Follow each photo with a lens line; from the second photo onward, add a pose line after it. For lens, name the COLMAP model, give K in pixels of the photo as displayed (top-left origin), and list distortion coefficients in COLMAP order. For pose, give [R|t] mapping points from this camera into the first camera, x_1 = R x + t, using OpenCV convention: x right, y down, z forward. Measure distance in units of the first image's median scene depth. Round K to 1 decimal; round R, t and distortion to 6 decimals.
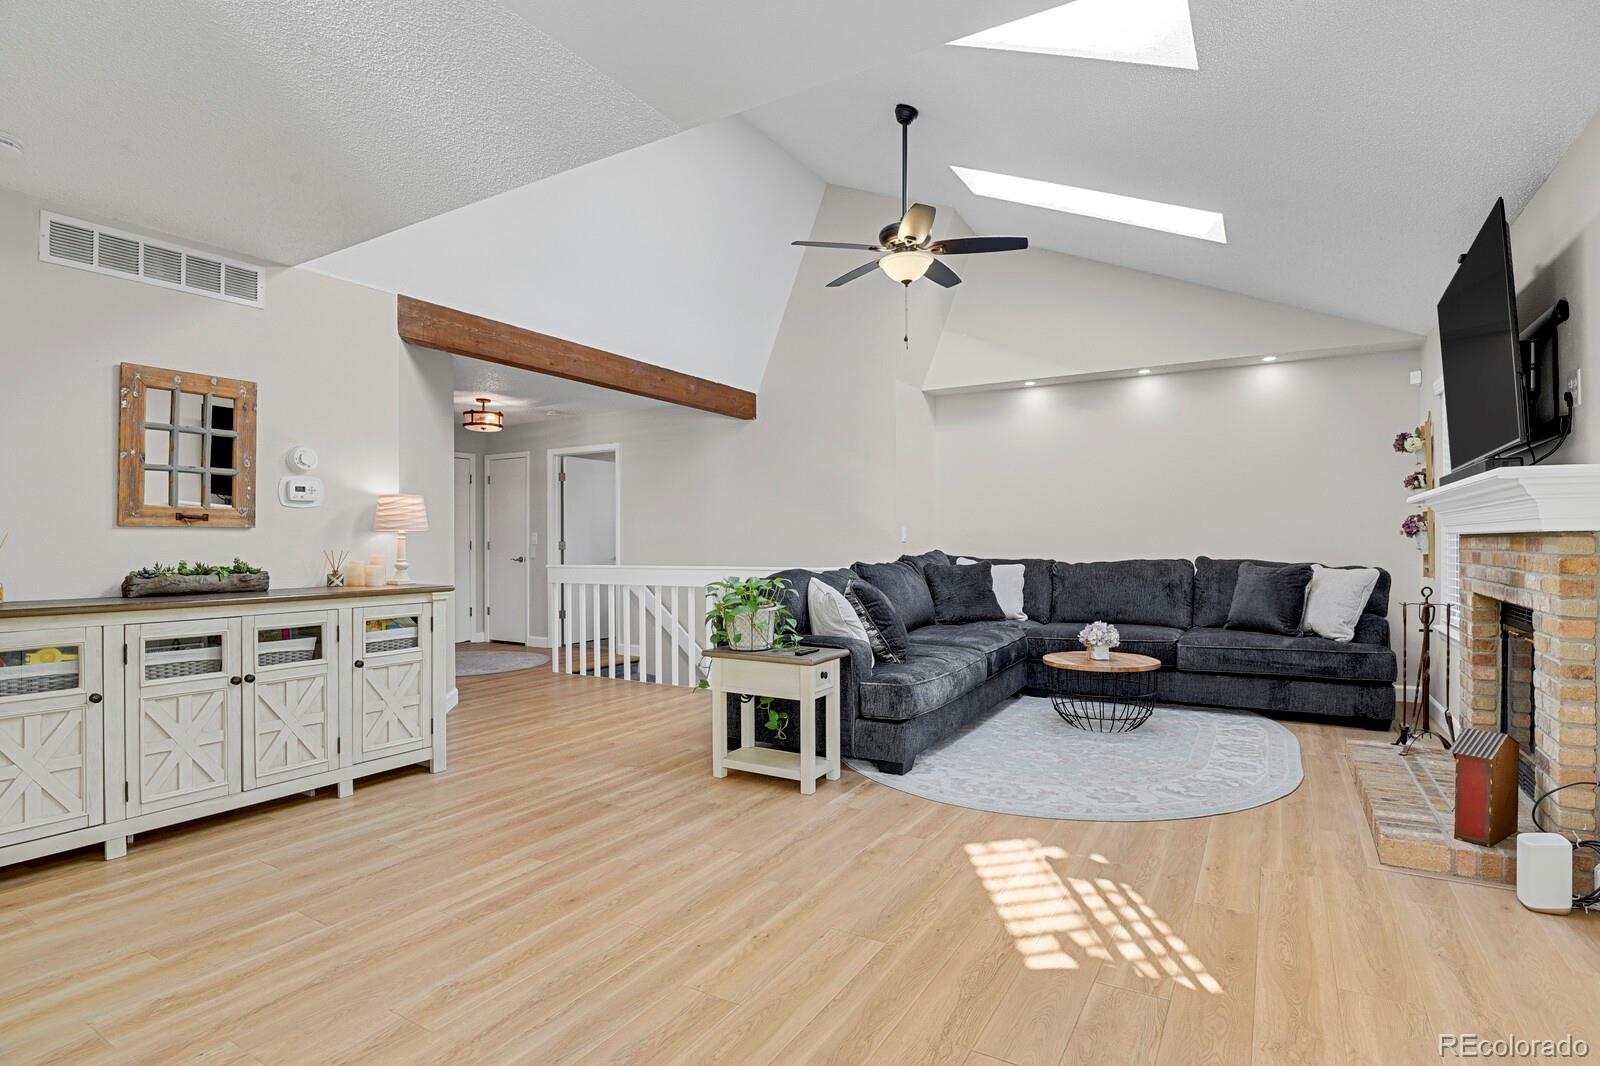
lens RADIAL K [[793.6, 0, 804.1], [0, 793.6, 538.7], [0, 0, 1]] dist [-0.021777, -0.005659]
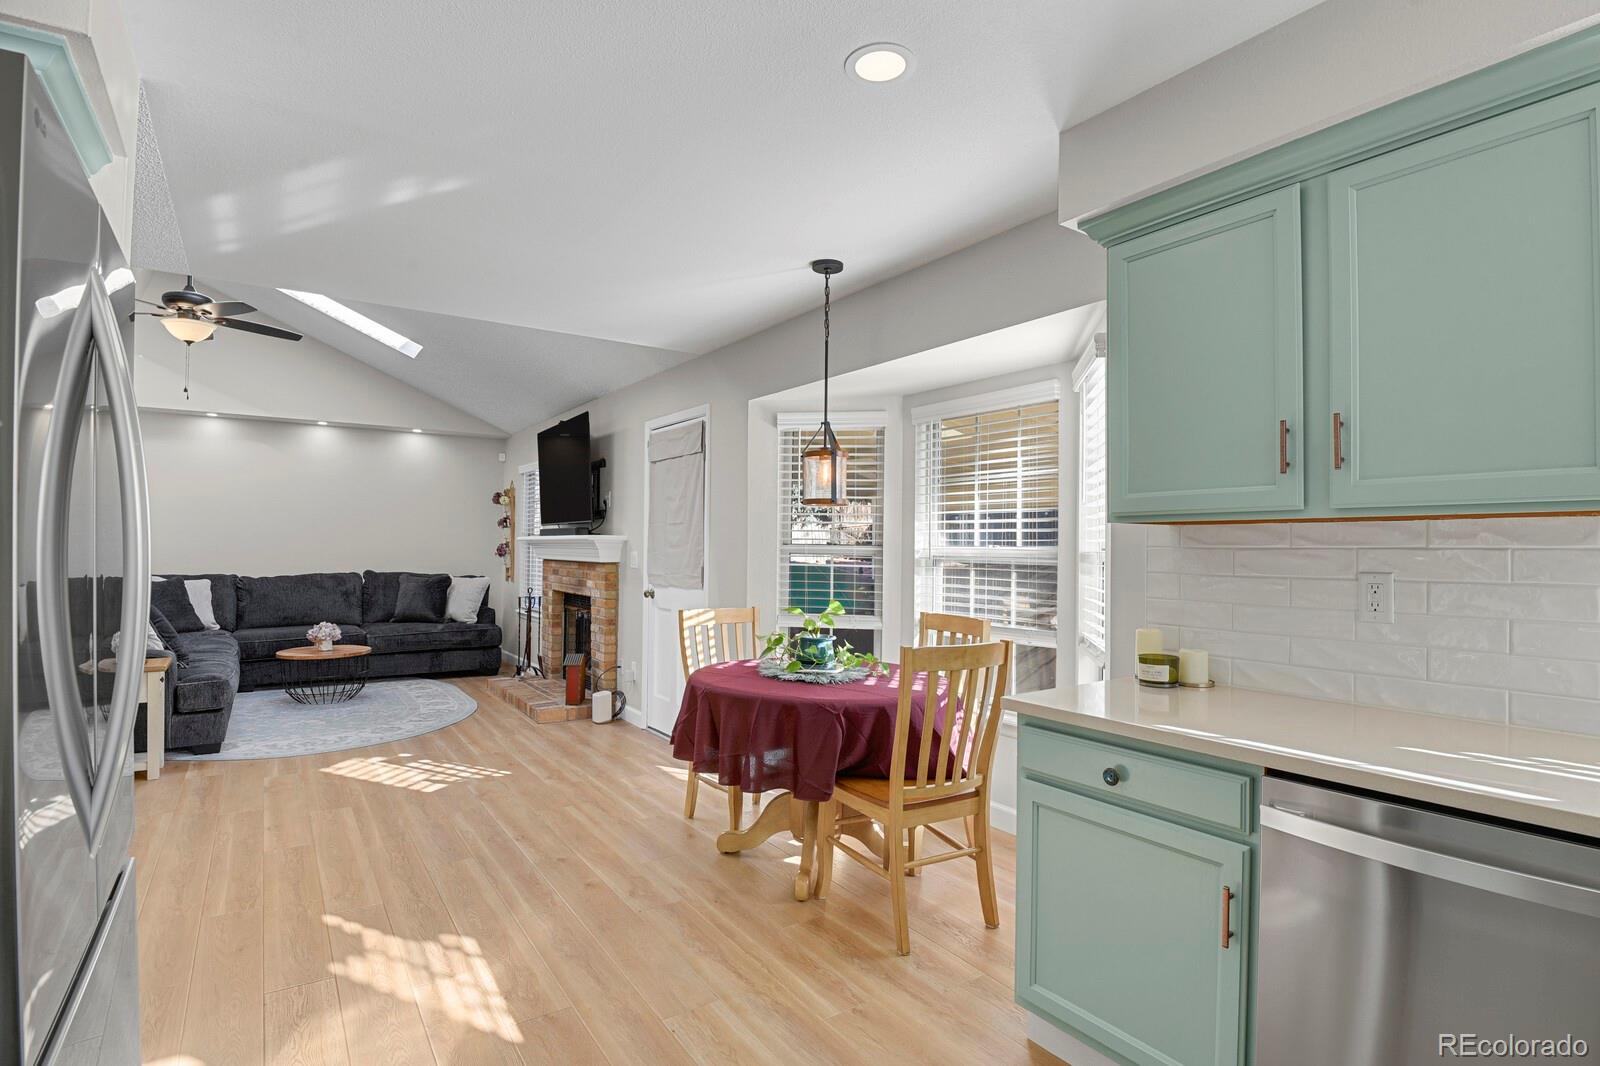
lens RADIAL K [[793.6, 0, 804.1], [0, 793.6, 538.7], [0, 0, 1]] dist [-0.021777, -0.005659]
pose [[0.420147, 0.017778, 0.907282, -0.564172], [-0.014967, 0.999808, -0.012660, -0.035625], [-0.907333, -0.008260, 0.420332, -0.329998]]
